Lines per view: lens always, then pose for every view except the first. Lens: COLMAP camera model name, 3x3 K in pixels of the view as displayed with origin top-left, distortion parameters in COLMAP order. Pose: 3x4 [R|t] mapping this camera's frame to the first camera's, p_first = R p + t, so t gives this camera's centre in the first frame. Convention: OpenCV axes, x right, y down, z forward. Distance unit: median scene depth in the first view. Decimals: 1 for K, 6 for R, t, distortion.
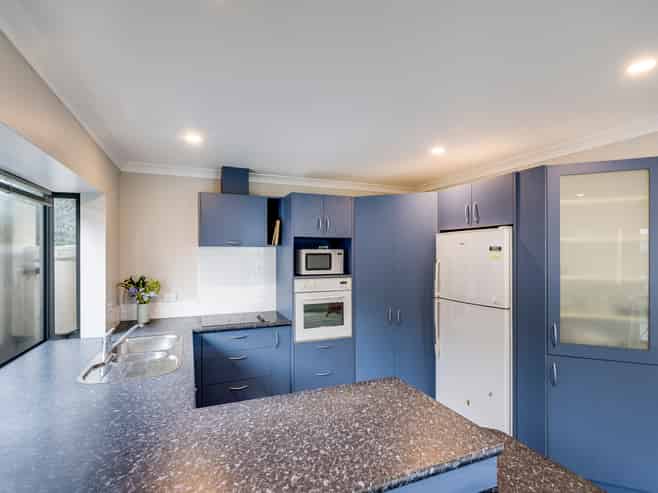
lens RADIAL K [[335.4, 0, 328.9], [0, 335.4, 251.1], [0, 0, 1]] dist [0.002733, 0.000478]
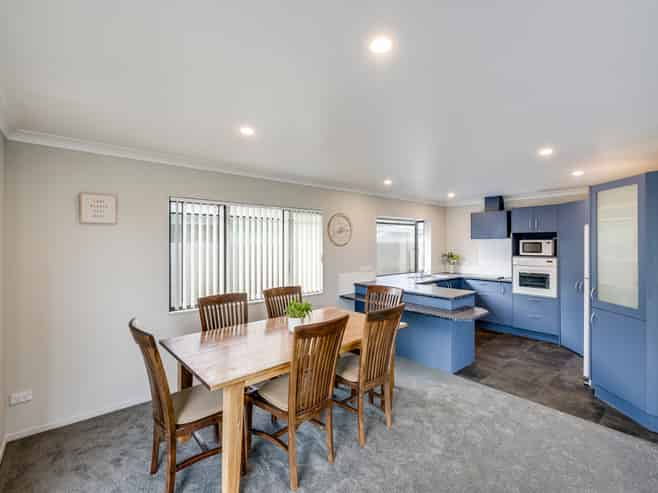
lens RADIAL K [[303.0, 0, 328.1], [0, 303.0, 243.7], [0, 0, 1]] dist [-0.000451, -0.000744]
pose [[0.302952, 0.003967, -0.952998, 1.088439], [0.005042, 0.999971, 0.005766, -0.000587], [0.952993, -0.006552, 0.302923, -0.393082]]
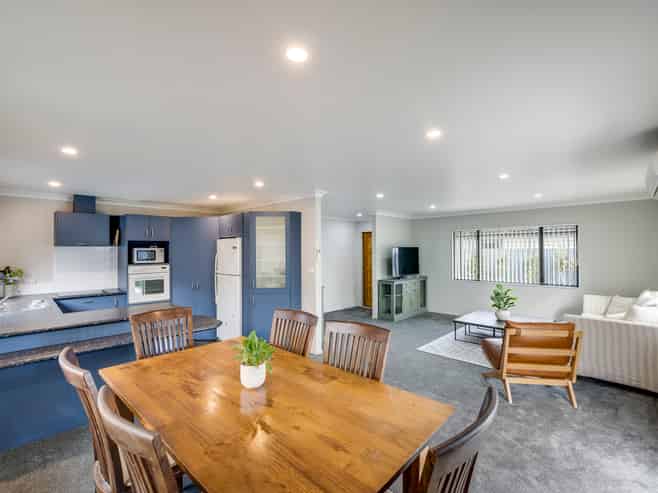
lens RADIAL K [[303.0, 0, 330.2], [0, 303.0, 248.6], [0, 0, 1]] dist [-0.000451, -0.000744]
pose [[0.923493, -0.002355, 0.383607, 0.239161], [0.002746, 0.999996, -0.000471, 0.000745], [-0.383605, 0.001488, 0.923496, -0.750018]]
